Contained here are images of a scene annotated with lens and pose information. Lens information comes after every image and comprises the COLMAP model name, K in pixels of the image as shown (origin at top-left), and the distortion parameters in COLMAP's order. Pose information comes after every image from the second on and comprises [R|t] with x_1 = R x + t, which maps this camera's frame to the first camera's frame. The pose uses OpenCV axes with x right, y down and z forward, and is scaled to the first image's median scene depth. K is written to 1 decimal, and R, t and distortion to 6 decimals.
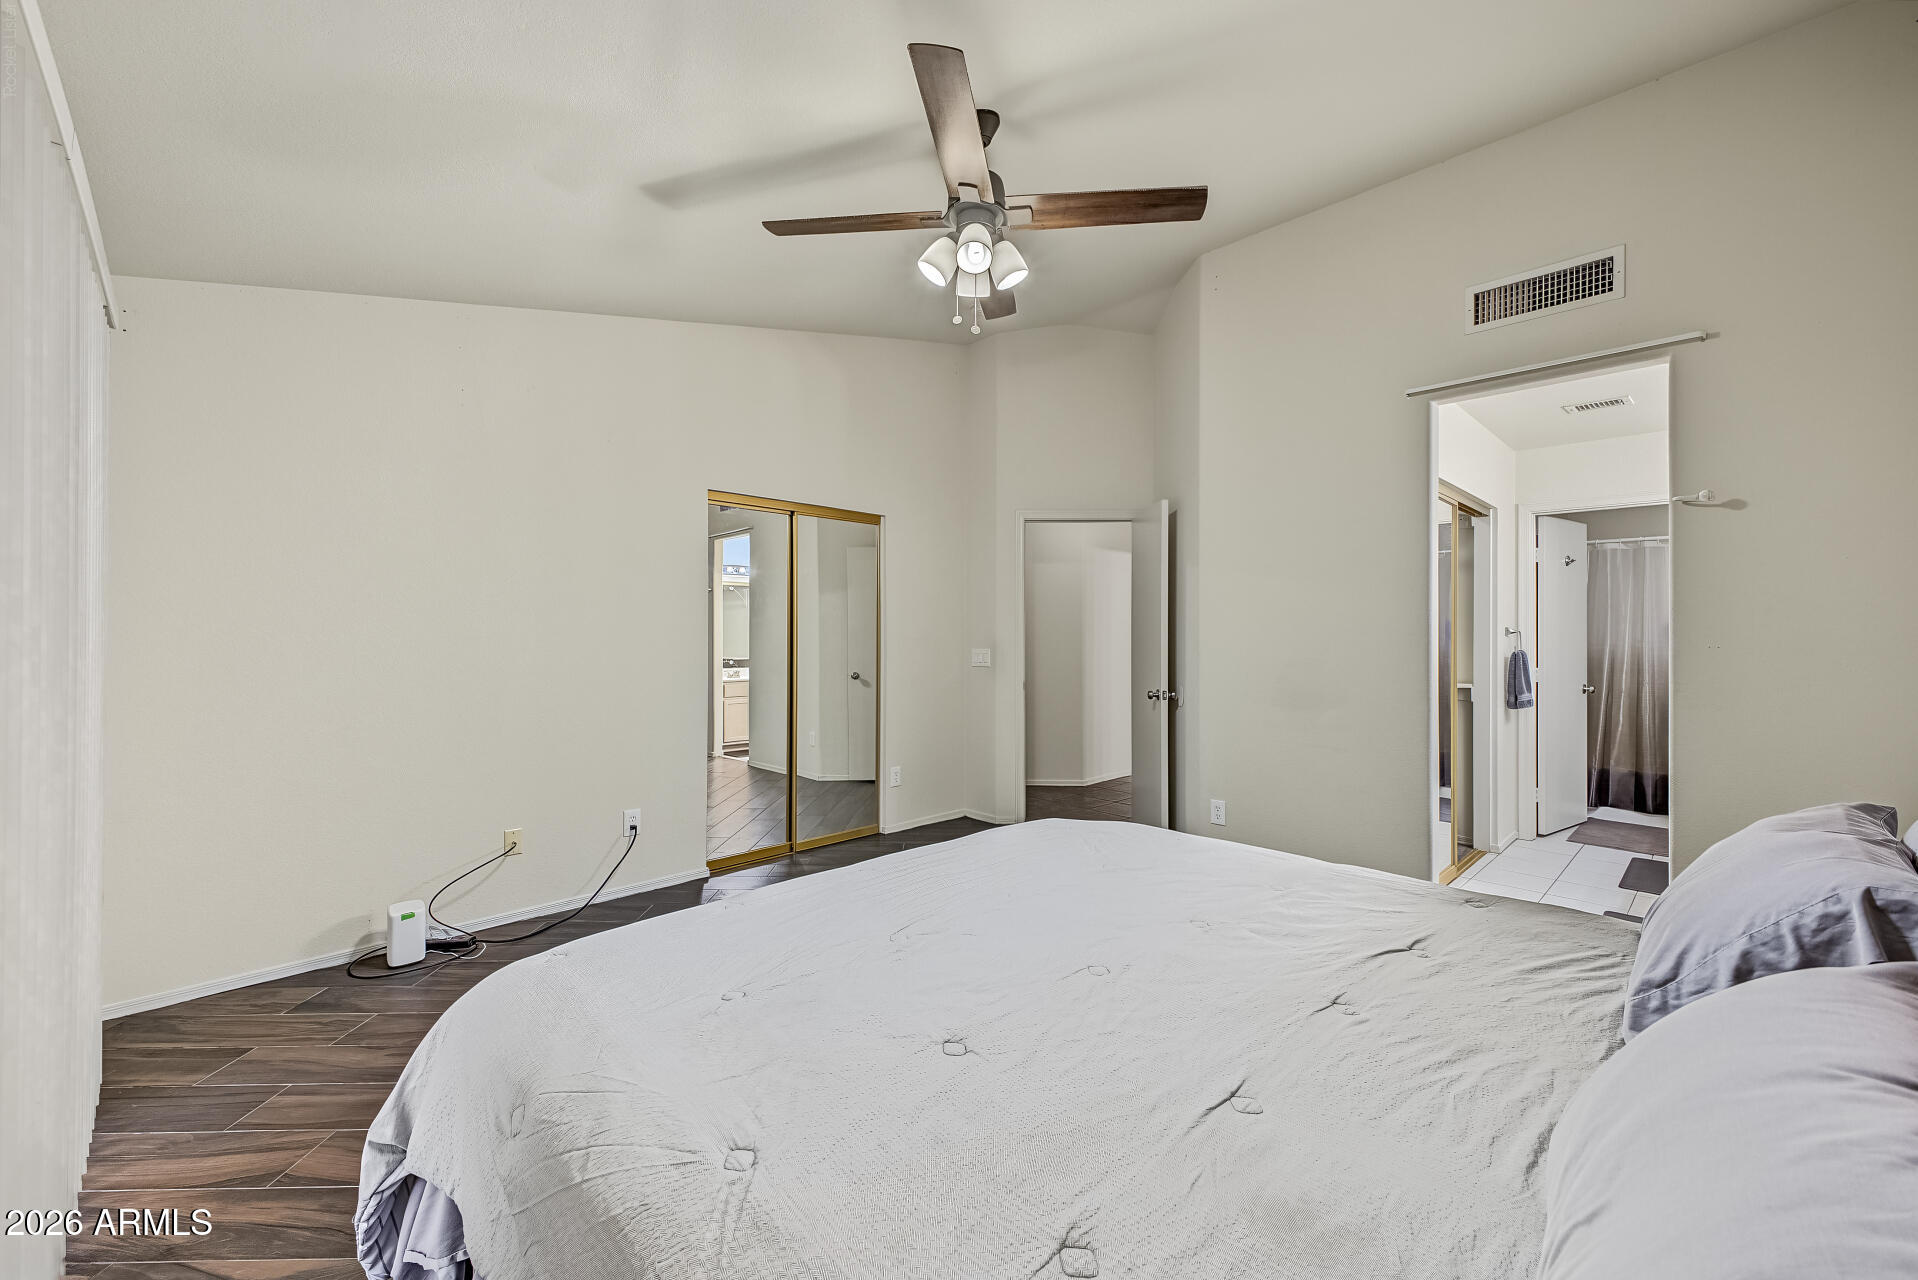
lens RADIAL K [[764.6, 0, 961.5], [0, 764.6, 643.0], [0, 0, 1]] dist [0.023372, -0.002845]
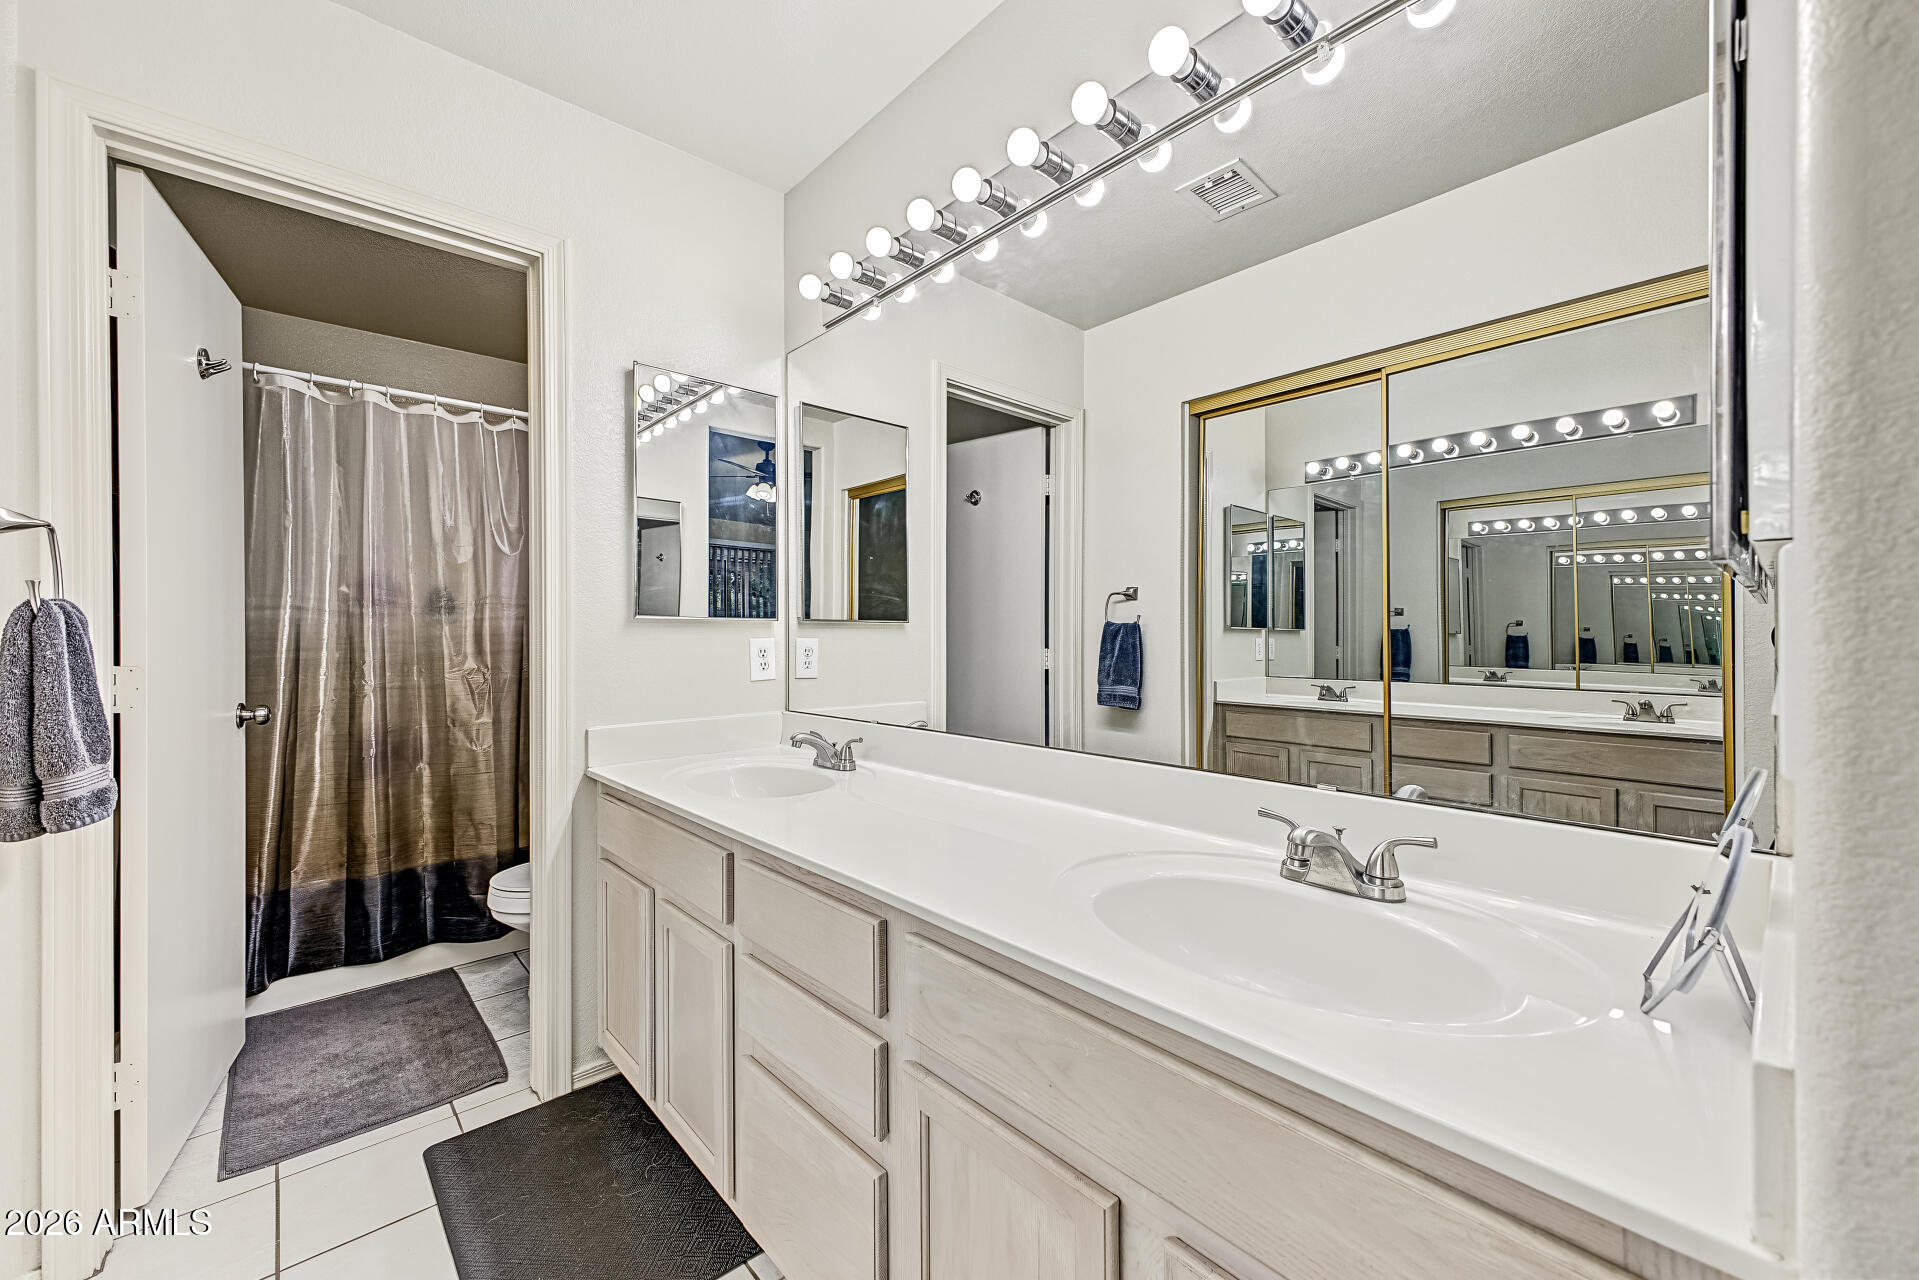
lens RADIAL K [[765.0, 0, 962.9], [0, 765.0, 644.0], [0, 0, 1]] dist [0.023372, -0.002845]
pose [[0.060357, -0.007011, 0.998152, 0.424255], [0.006328, 0.999958, 0.006641, 0.022198], [-0.998157, 0.005915, 0.060399, 0.602499]]
